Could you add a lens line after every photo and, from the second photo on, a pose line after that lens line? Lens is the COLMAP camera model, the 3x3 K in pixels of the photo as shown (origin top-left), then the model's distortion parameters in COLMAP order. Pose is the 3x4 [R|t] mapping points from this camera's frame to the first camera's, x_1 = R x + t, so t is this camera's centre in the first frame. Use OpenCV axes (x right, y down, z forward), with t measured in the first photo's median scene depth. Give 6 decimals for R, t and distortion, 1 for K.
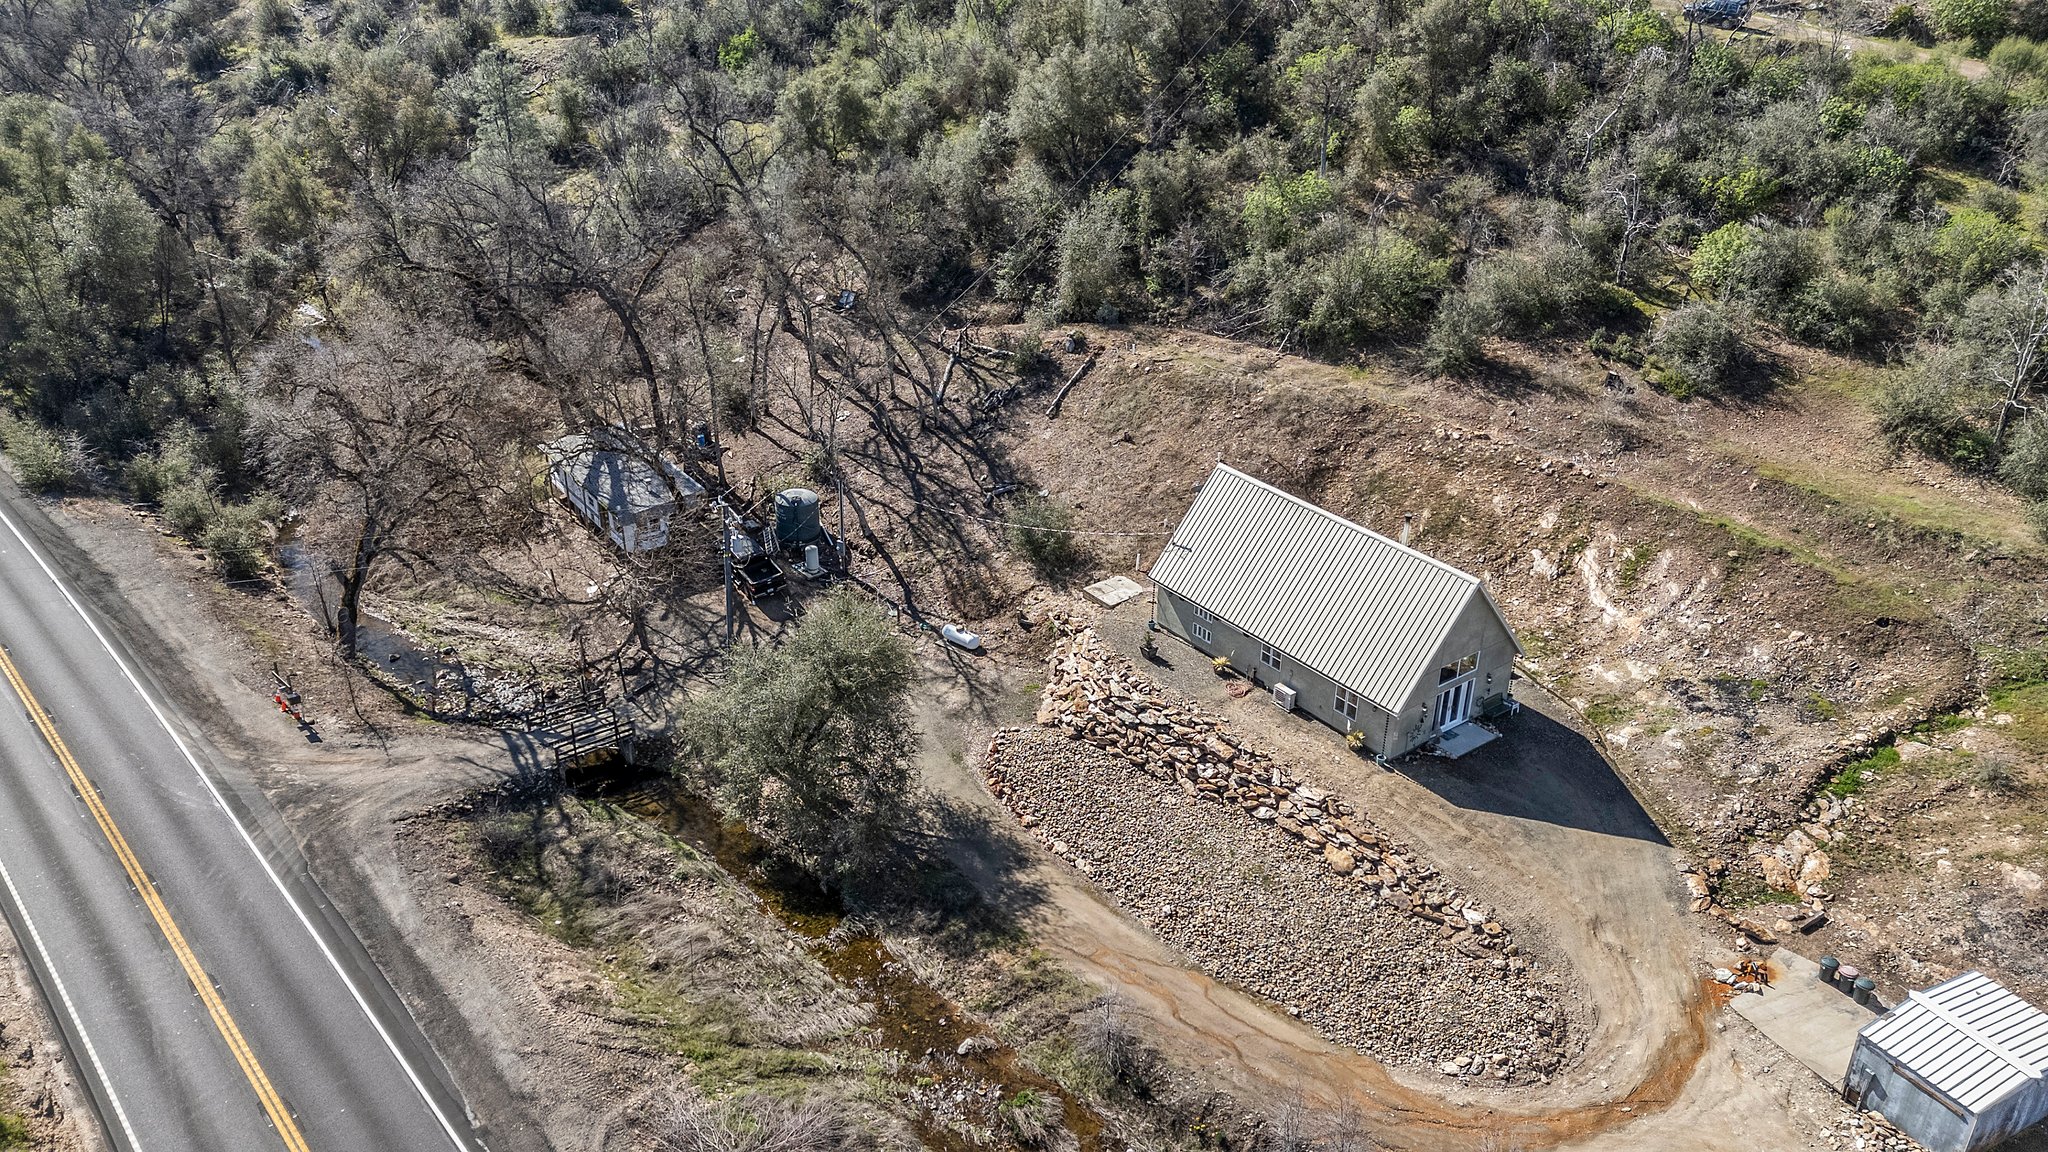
lens RADIAL K [[1456.3, 0, 1013.9], [0, 1456.3, 582.8], [0, 0, 1]] dist [0.123656, -0.155524]
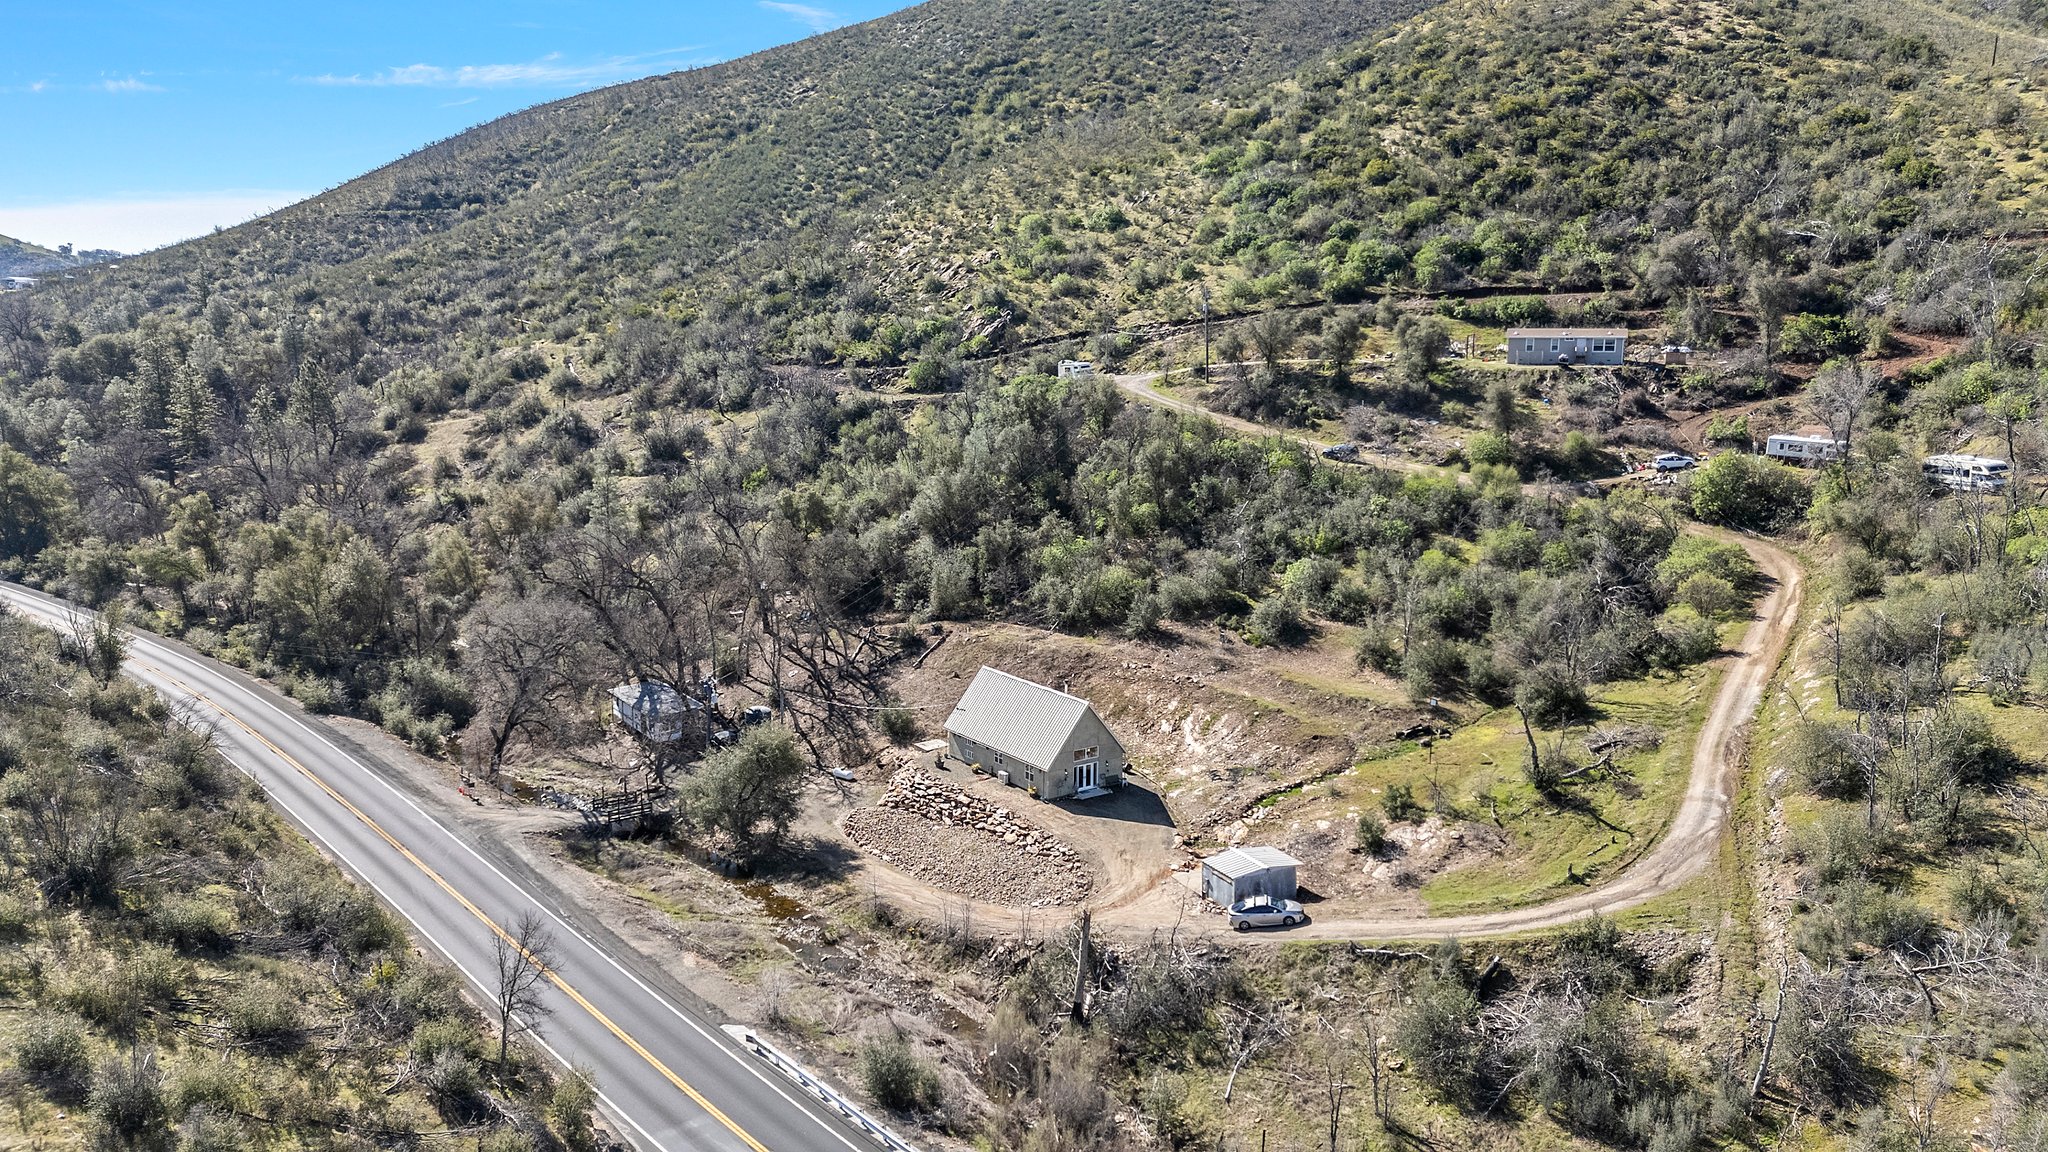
lens RADIAL K [[1456.3, 0, 1013.9], [0, 1456.3, 582.8], [0, 0, 1]] dist [0.123656, -0.155524]
pose [[0.999684, -0.000635, -0.025138, 0.201007], [-0.006906, 0.954299, -0.298773, 0.324365], [0.024179, 0.298852, 0.953993, -0.689191]]
